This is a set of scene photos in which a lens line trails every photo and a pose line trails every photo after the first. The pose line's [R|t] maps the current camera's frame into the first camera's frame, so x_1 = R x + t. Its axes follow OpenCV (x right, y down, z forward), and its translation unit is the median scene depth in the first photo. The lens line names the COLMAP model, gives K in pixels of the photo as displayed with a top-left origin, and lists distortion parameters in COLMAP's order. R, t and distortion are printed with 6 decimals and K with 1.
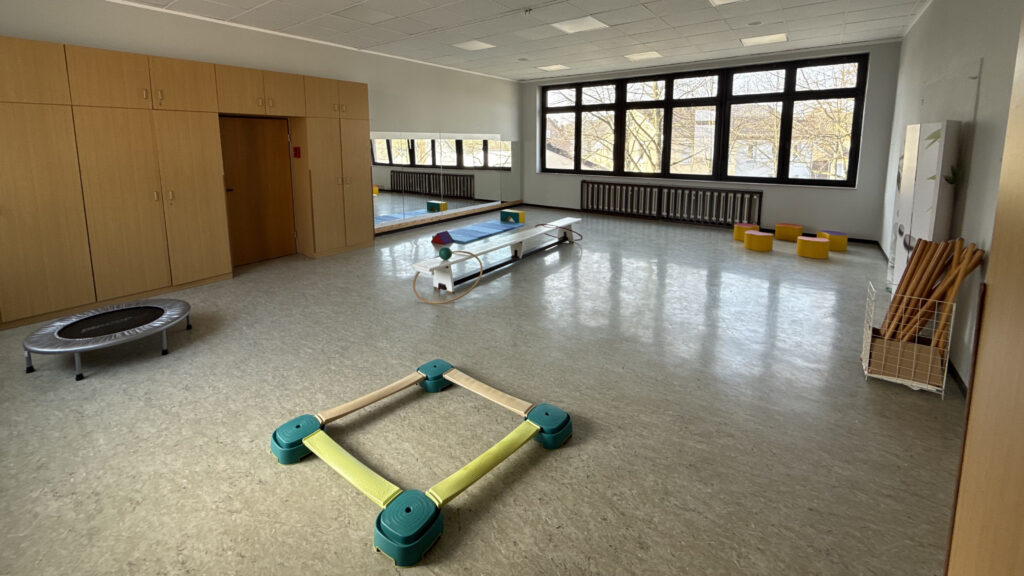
lens RADIAL K [[423.9, 0, 509.6], [0, 423.9, 193.5], [0, 0, 1]] dist [-0.007415, 0.000691]
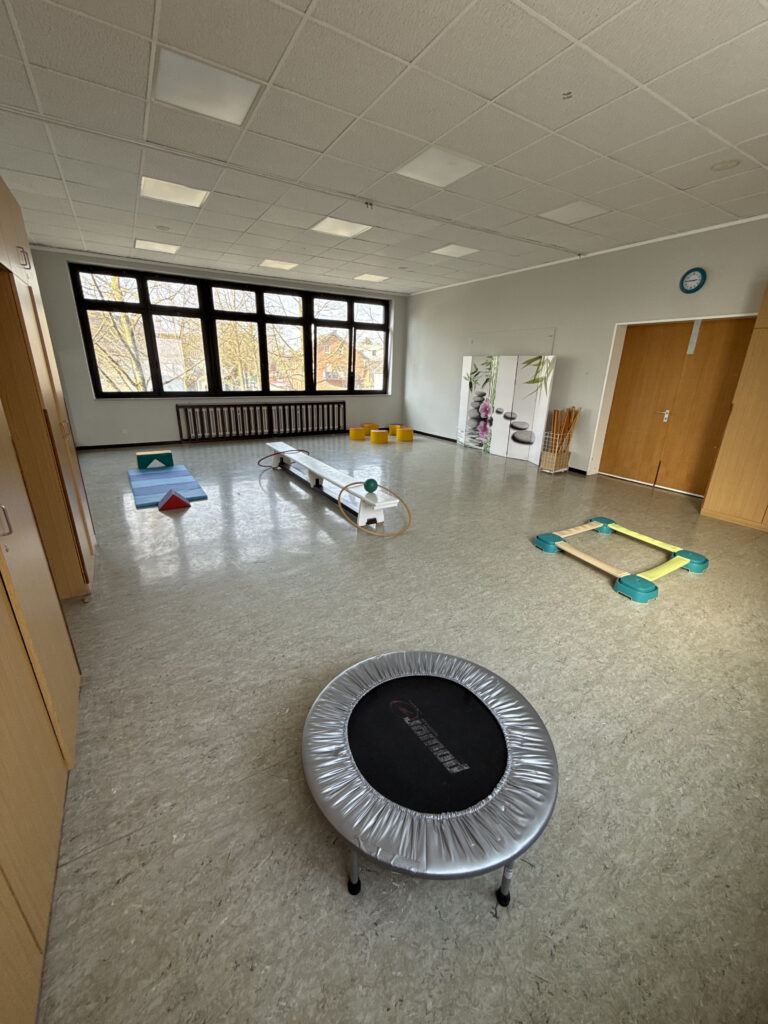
lens RADIAL K [[406.4, 0, 385.2], [0, 406.4, 521.5], [0, 0, 1]] dist [0.000383, -0.000007]
pose [[0.351322, -0.324819, 0.878103, -0.580419], [0.084456, 0.945061, 0.315797, -0.039699], [-0.932438, -0.036785, 0.359454, 0.395987]]
